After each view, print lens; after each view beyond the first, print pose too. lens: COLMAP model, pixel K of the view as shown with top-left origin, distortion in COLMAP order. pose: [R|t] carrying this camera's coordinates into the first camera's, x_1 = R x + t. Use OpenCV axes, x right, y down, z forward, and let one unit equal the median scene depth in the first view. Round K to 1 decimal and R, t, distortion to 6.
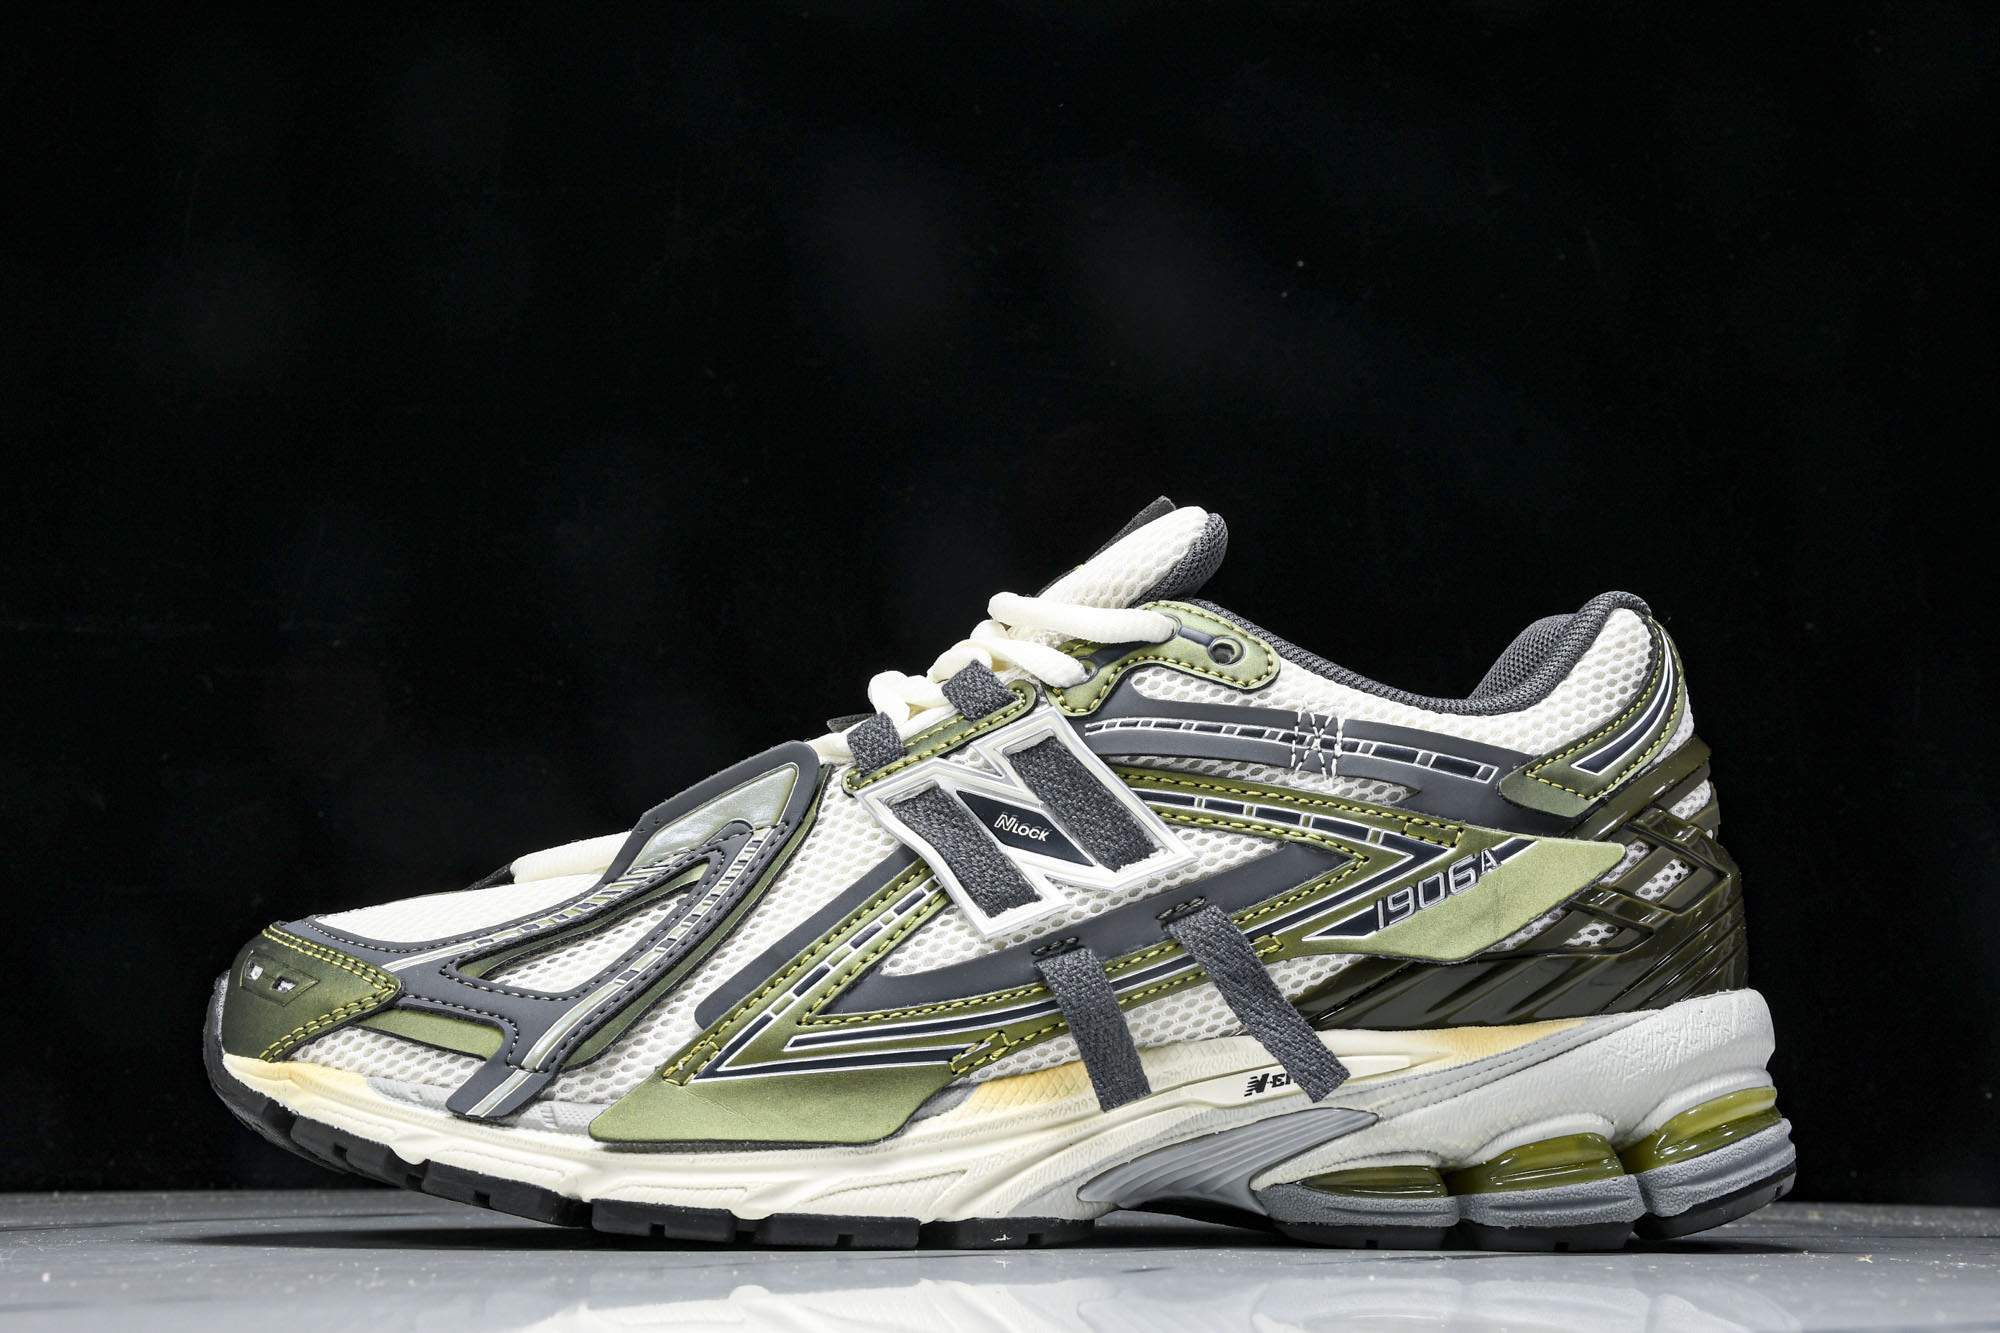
lens RADIAL K [[3128.0, 0, 1000.0], [0, 3128.0, 666.5], [0, 0, 1]] dist [0.060611, 0.081494]
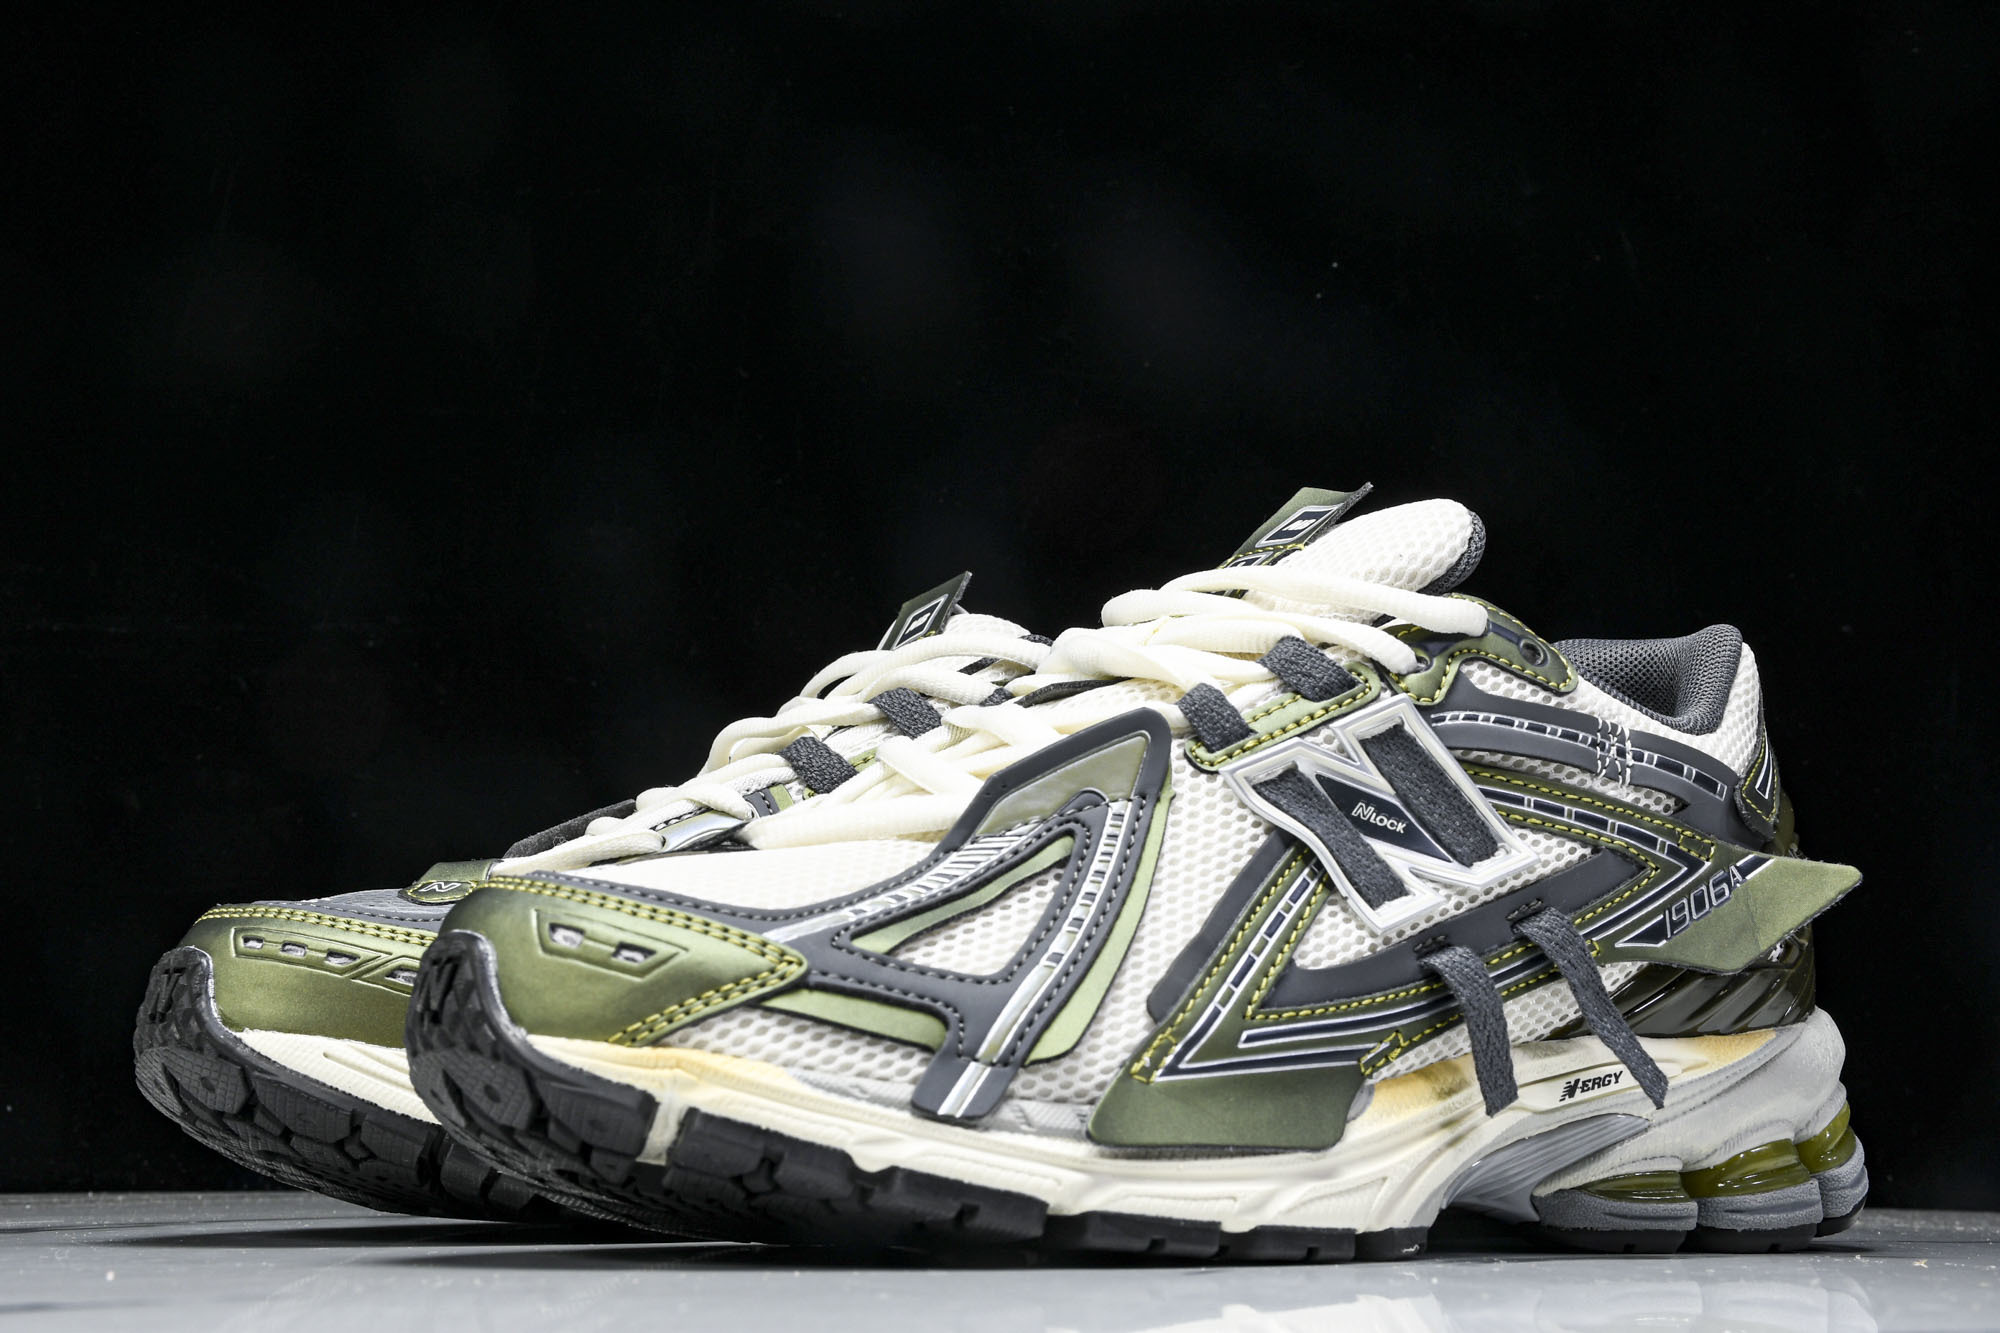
lens RADIAL K [[3128.0, 0, 1000.0], [0, 3128.0, 666.5], [0, 0, 1]] dist [0.060611, 0.081494]
pose [[0.831692, 0.083875, 0.548866, -0.622400], [-0.083298, 0.996185, -0.026011, 0.040453], [-0.548954, -0.024086, 0.835505, 0.269228]]
